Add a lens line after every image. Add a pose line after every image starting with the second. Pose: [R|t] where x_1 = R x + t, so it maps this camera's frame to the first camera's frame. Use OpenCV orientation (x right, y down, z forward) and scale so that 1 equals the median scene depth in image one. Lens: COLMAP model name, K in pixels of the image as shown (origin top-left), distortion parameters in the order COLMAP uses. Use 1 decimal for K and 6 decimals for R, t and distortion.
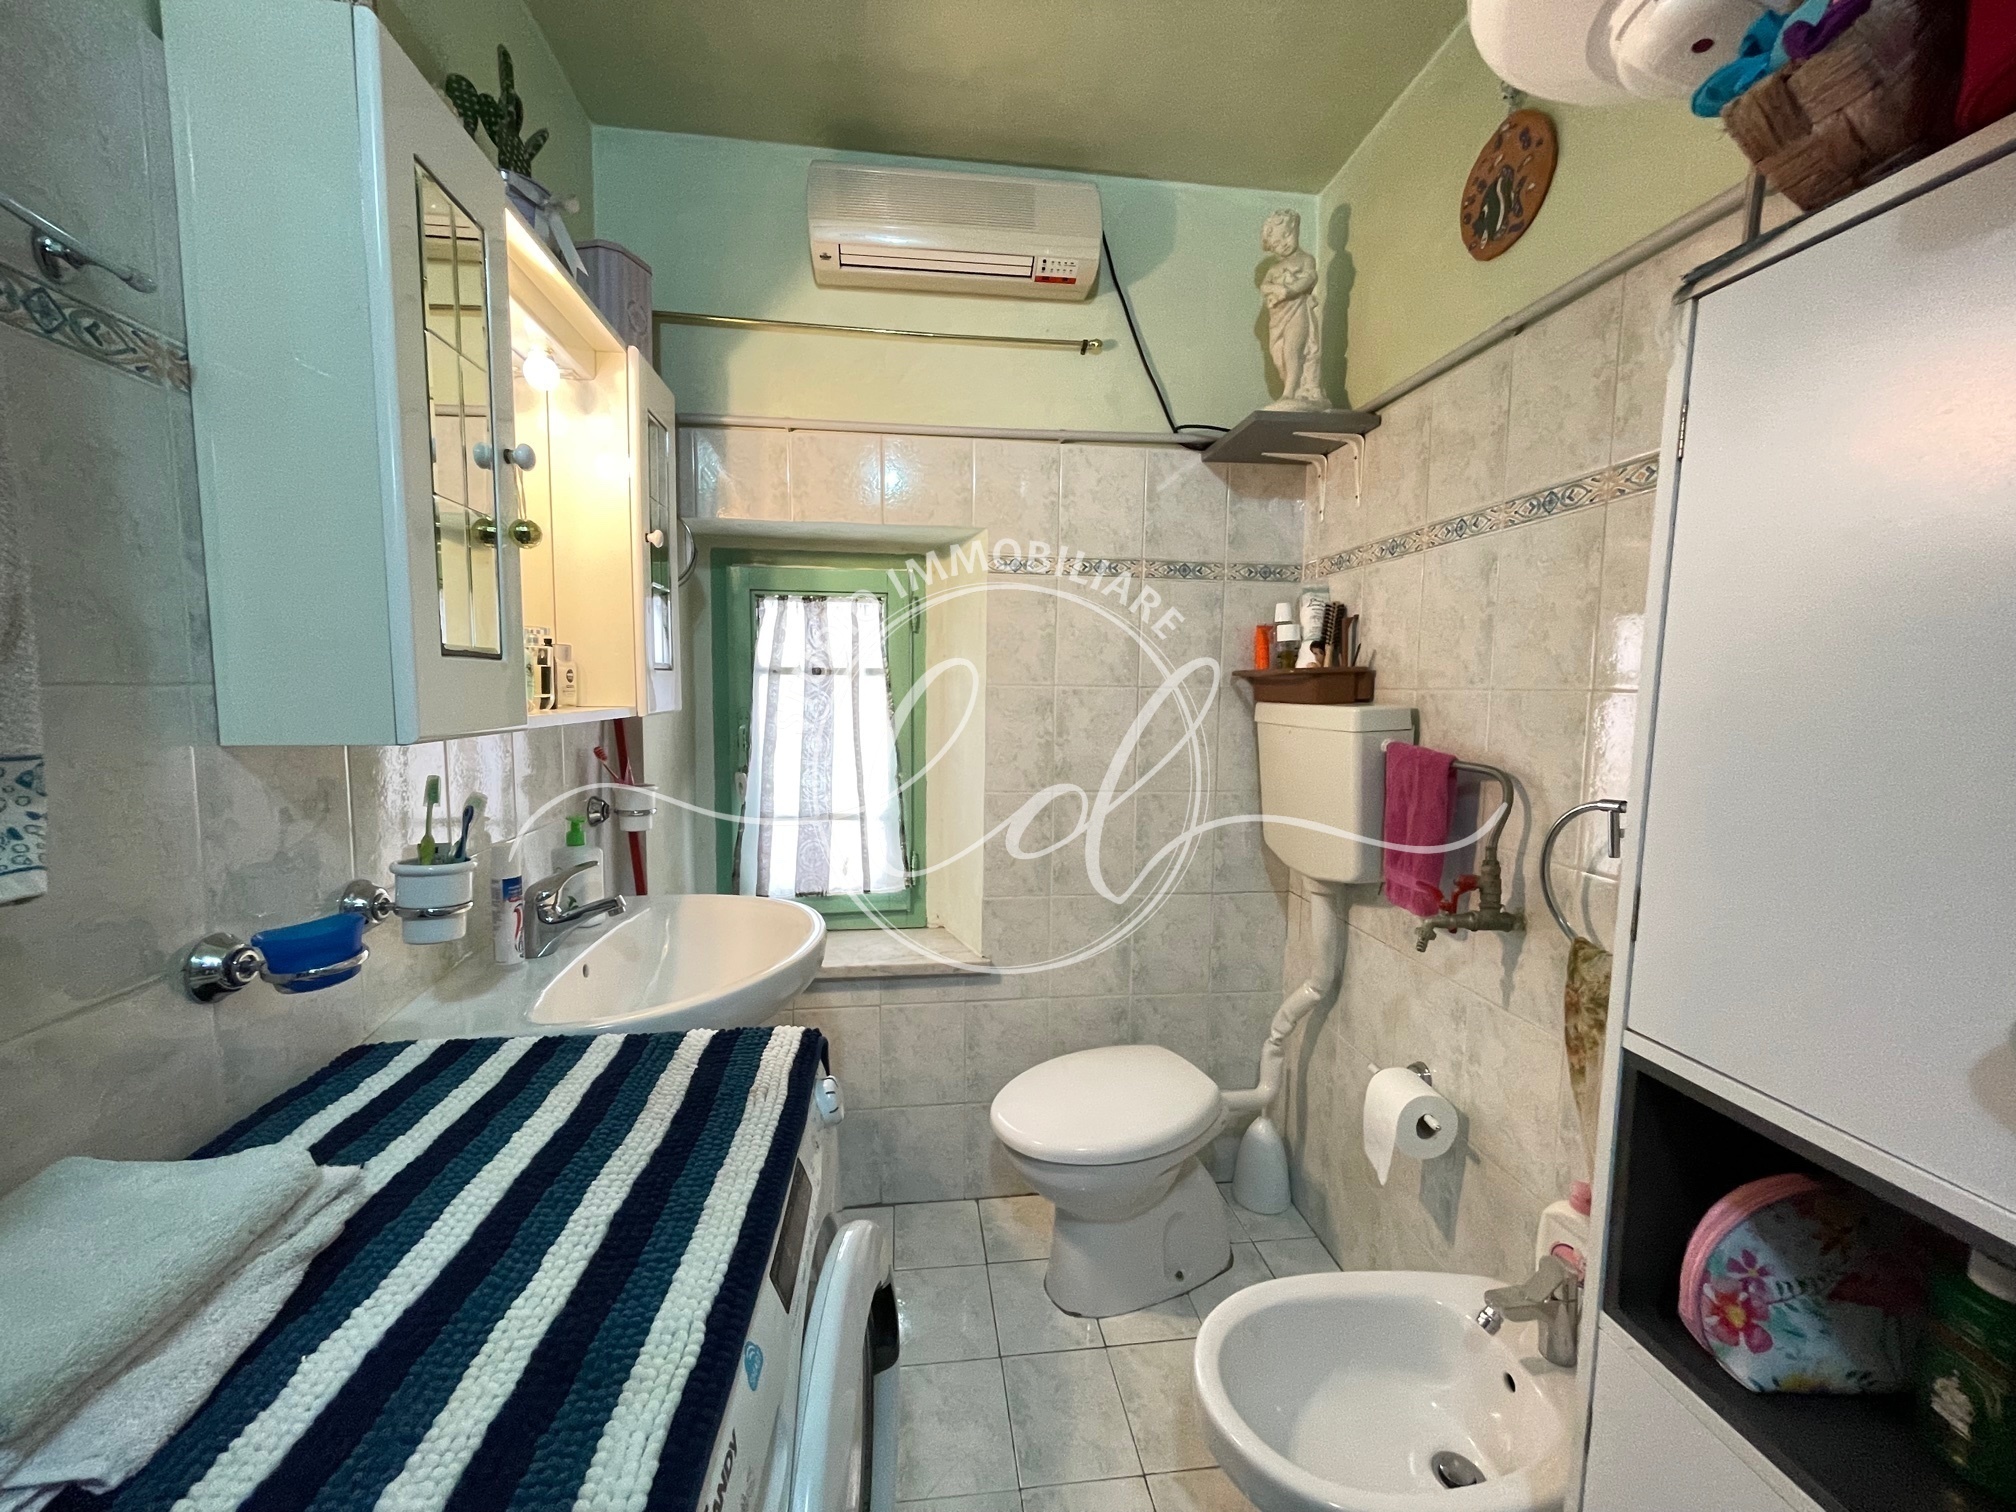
lens RADIAL K [[817.5, 0, 1003.2], [0, 817.5, 765.0], [0, 0, 1]] dist [-0.003076, 0.001879]
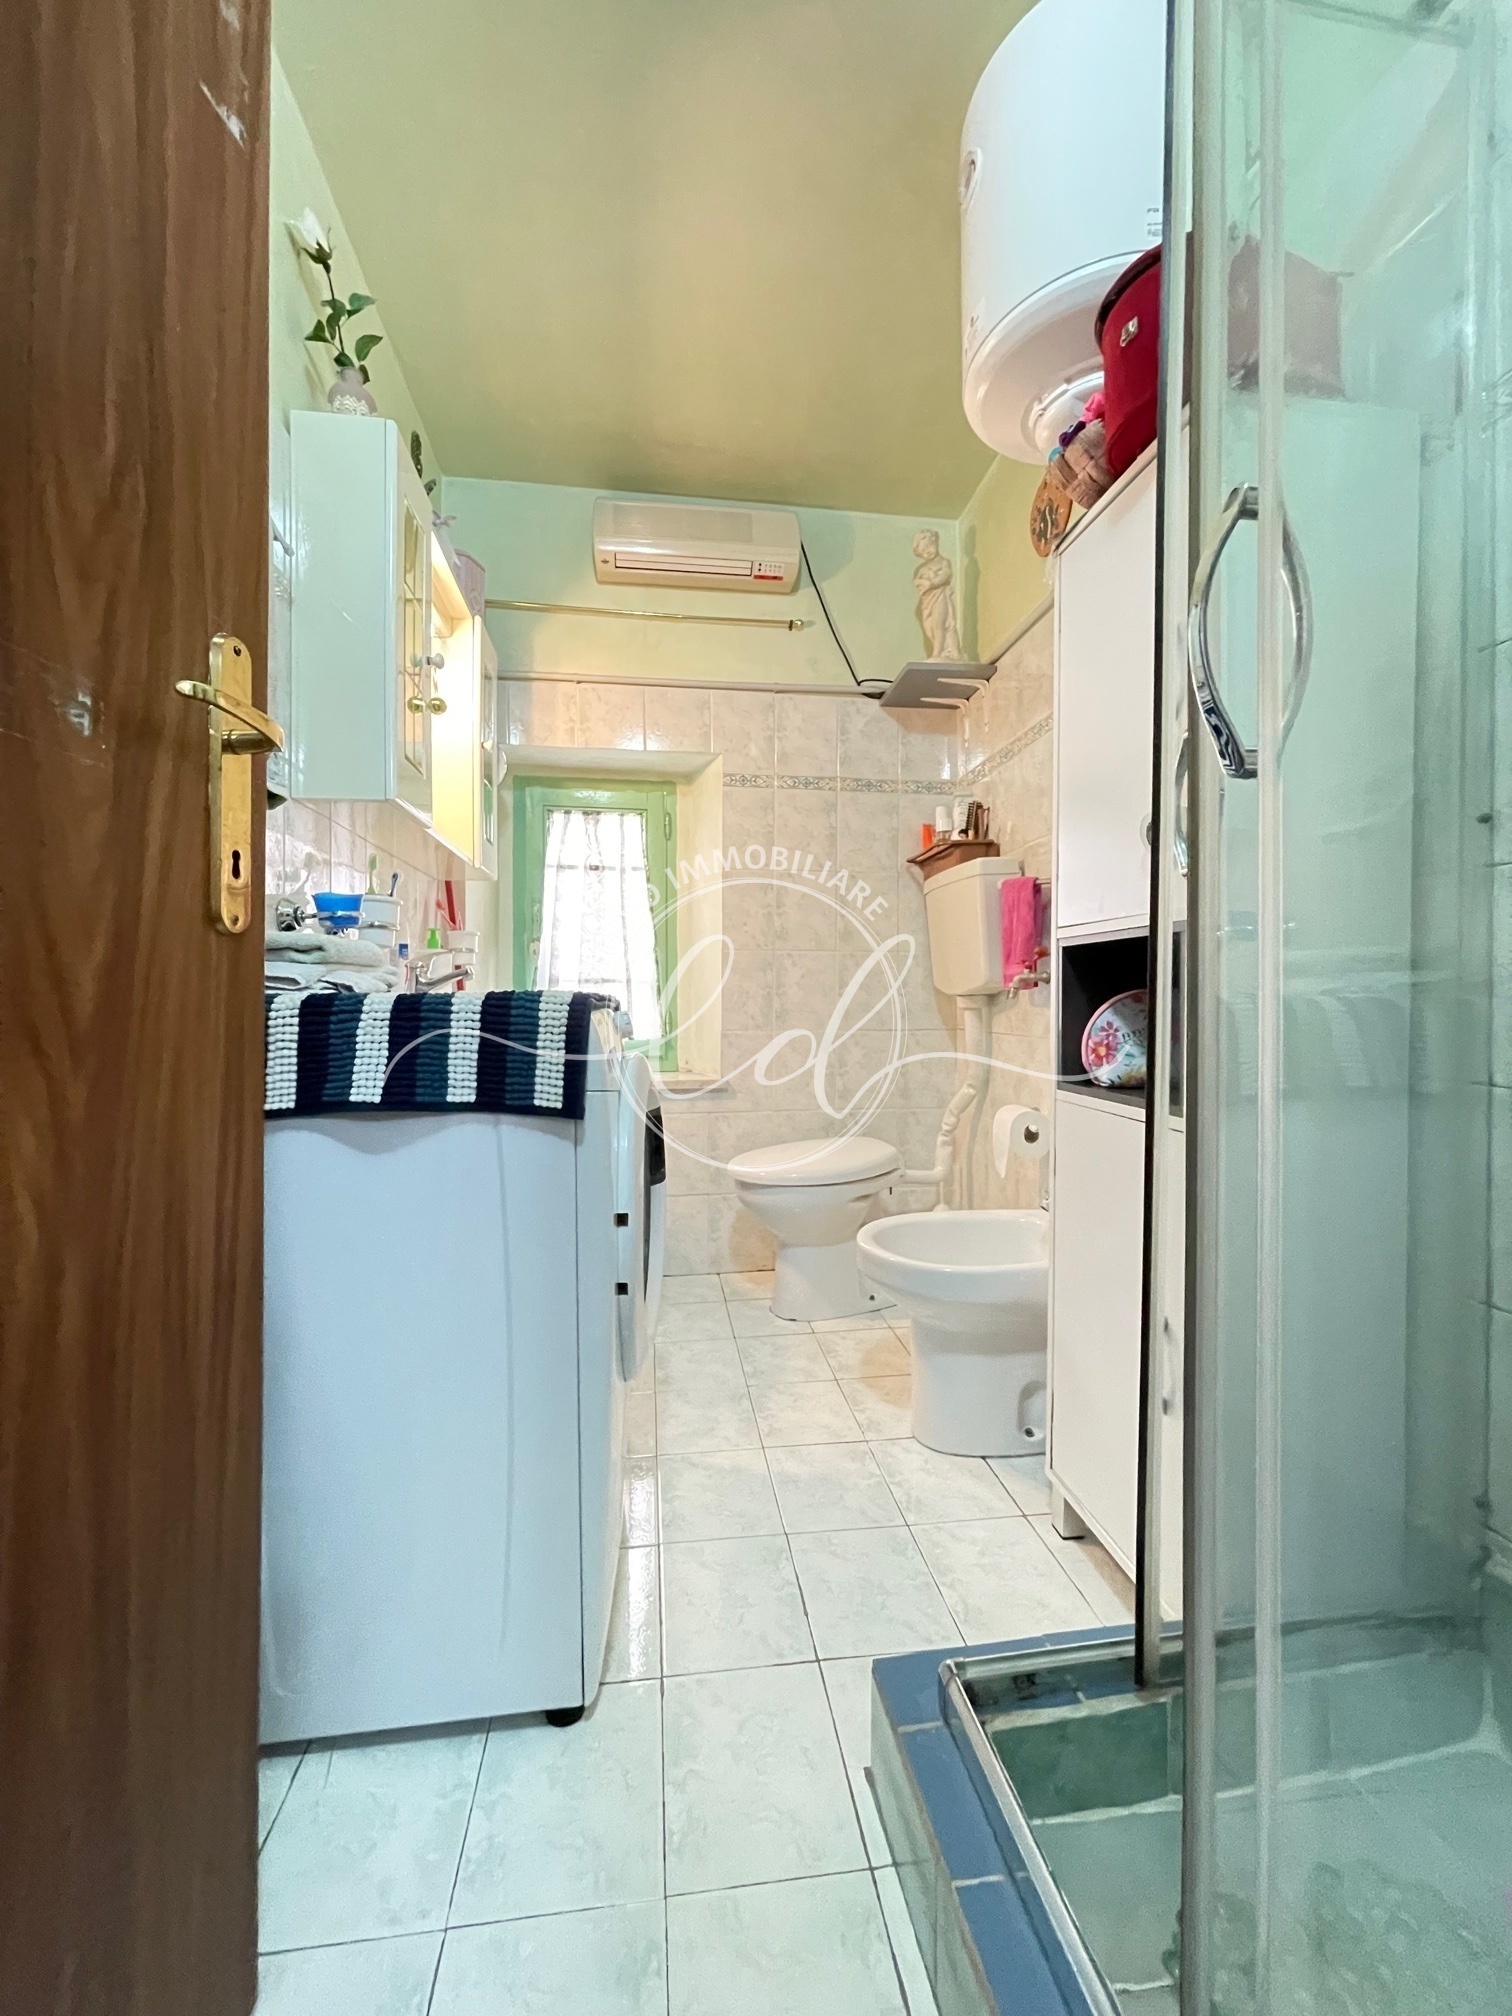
lens RADIAL K [[817.5, 0, 759.6], [0, 817.5, 1009.1], [0, 0, 1]] dist [-0.003076, 0.001879]
pose [[0.999844, -0.011161, 0.013699, 0.020749], [0.012279, 0.996353, -0.084443, 0.254317], [-0.012707, 0.084598, 0.996334, -0.324170]]
